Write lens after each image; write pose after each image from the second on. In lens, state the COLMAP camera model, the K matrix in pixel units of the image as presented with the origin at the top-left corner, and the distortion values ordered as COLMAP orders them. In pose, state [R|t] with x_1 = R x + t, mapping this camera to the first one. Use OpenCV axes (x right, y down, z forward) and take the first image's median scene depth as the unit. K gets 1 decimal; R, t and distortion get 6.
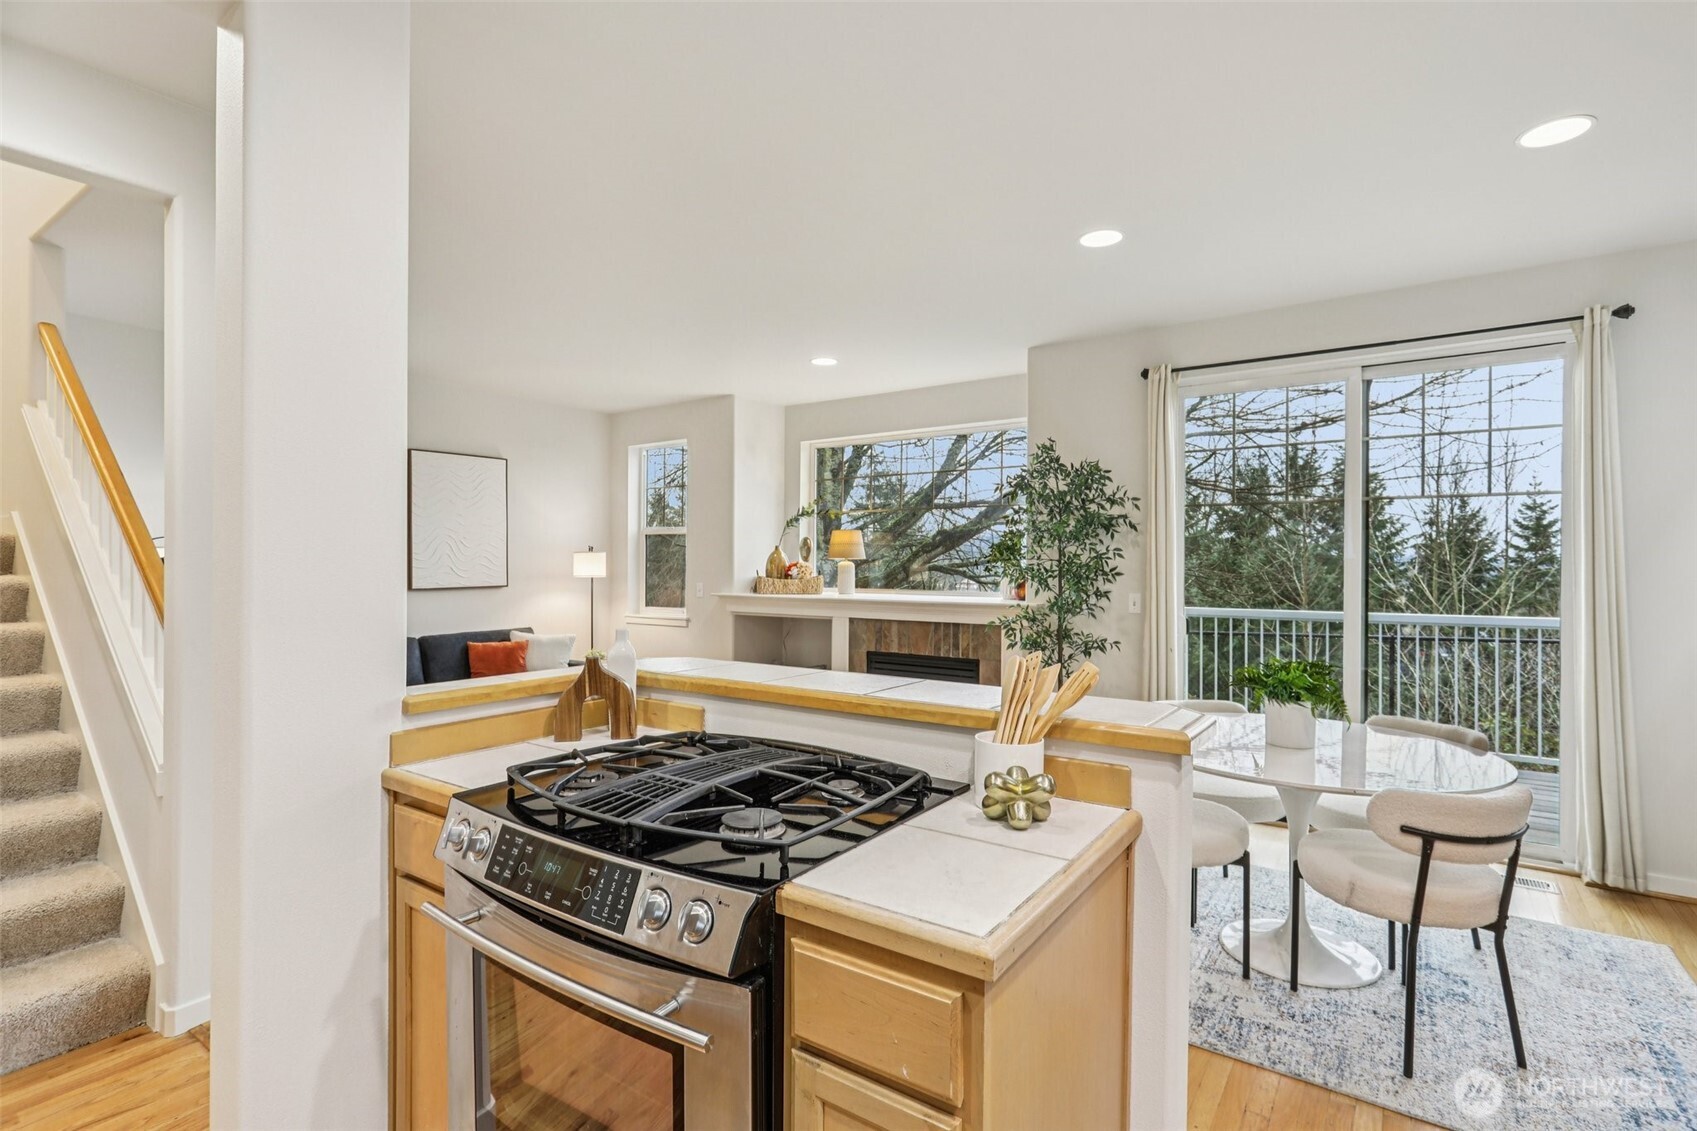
lens RADIAL K [[810.5, 0, 852.4], [0, 810.5, 563.7], [0, 0, 1]] dist [-0.004257, 0.002581]
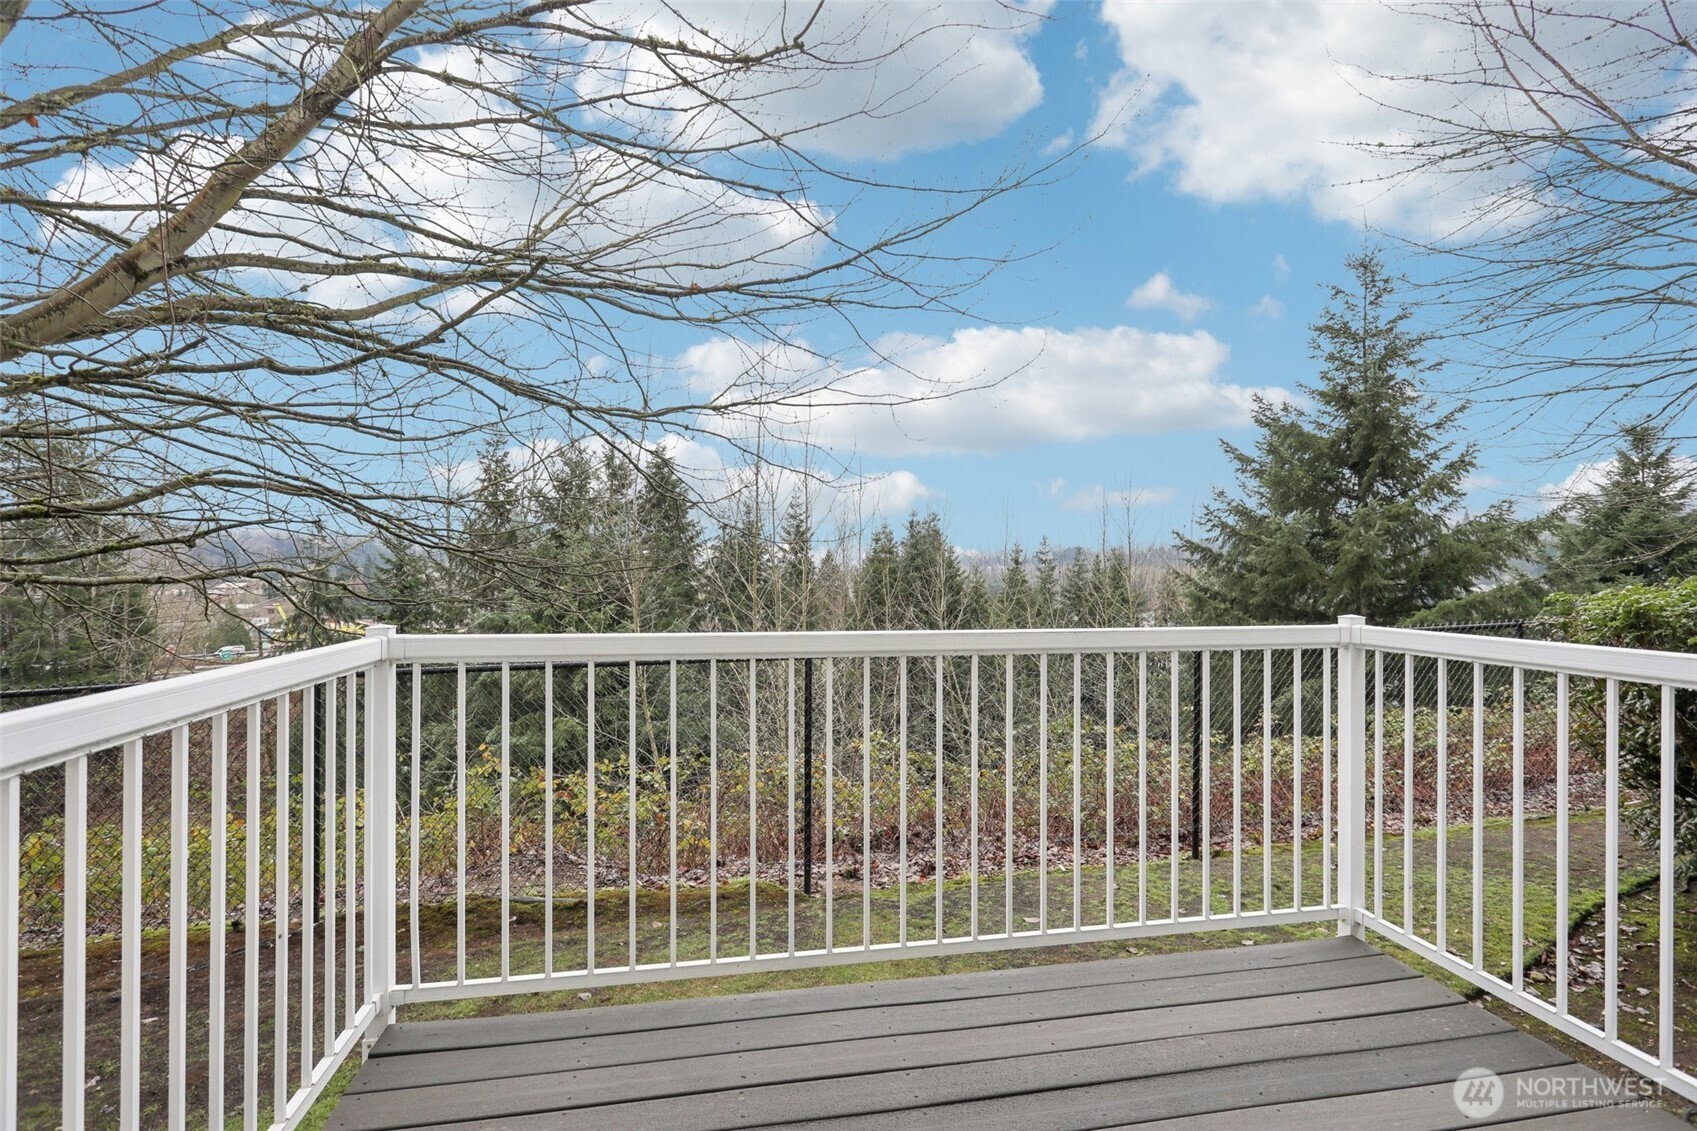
lens RADIAL K [[810.5, 0, 848.8], [0, 810.5, 565.0], [0, 0, 1]] dist [-0.004257, 0.002581]
pose [[0.701483, 0.002750, 0.712681, 0.519923], [-0.002612, 0.999996, -0.001288, 0.038772], [-0.712682, -0.000958, 0.701487, 1.193775]]
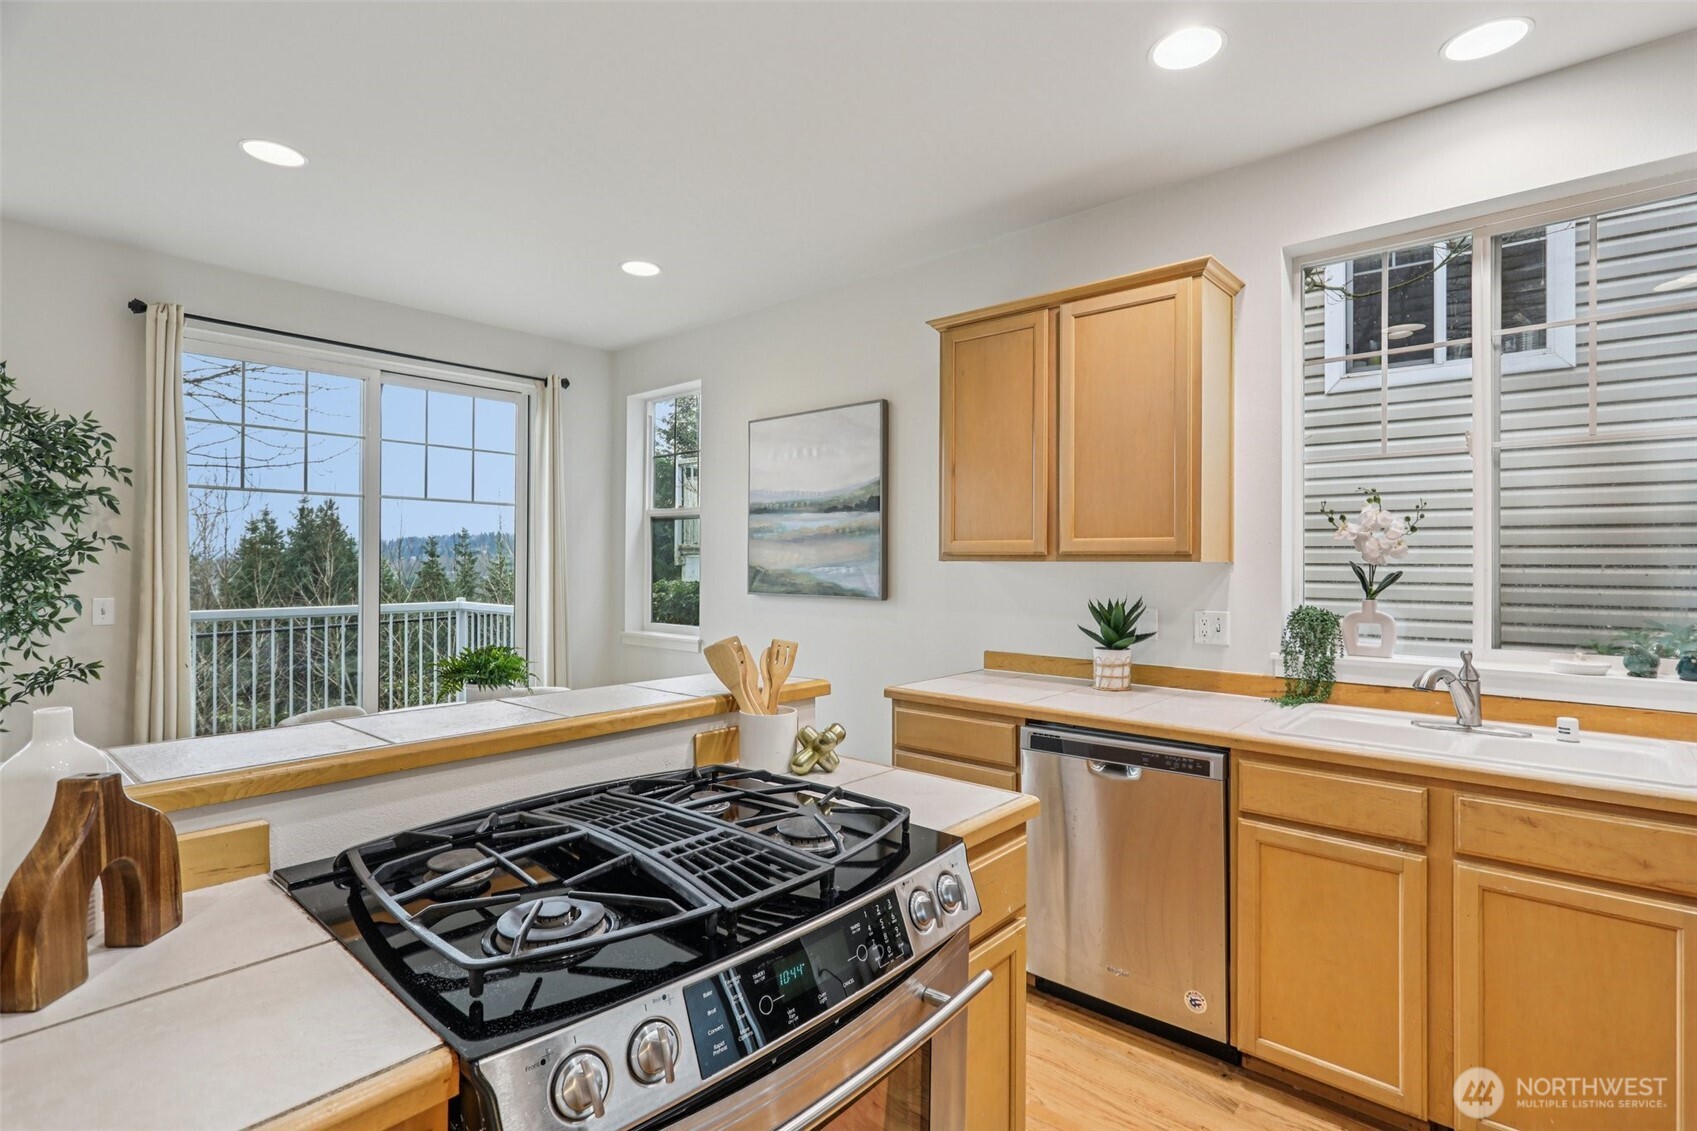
lens RADIAL K [[810.5, 0, 854.7], [0, 810.5, 559.4], [0, 0, 1]] dist [-0.004257, 0.002581]
pose [[0.111240, 0.000921, 0.993793, -0.316526], [-0.005174, 0.999987, -0.000347, -0.000942], [-0.993780, -0.005104, 0.111244, 0.248490]]
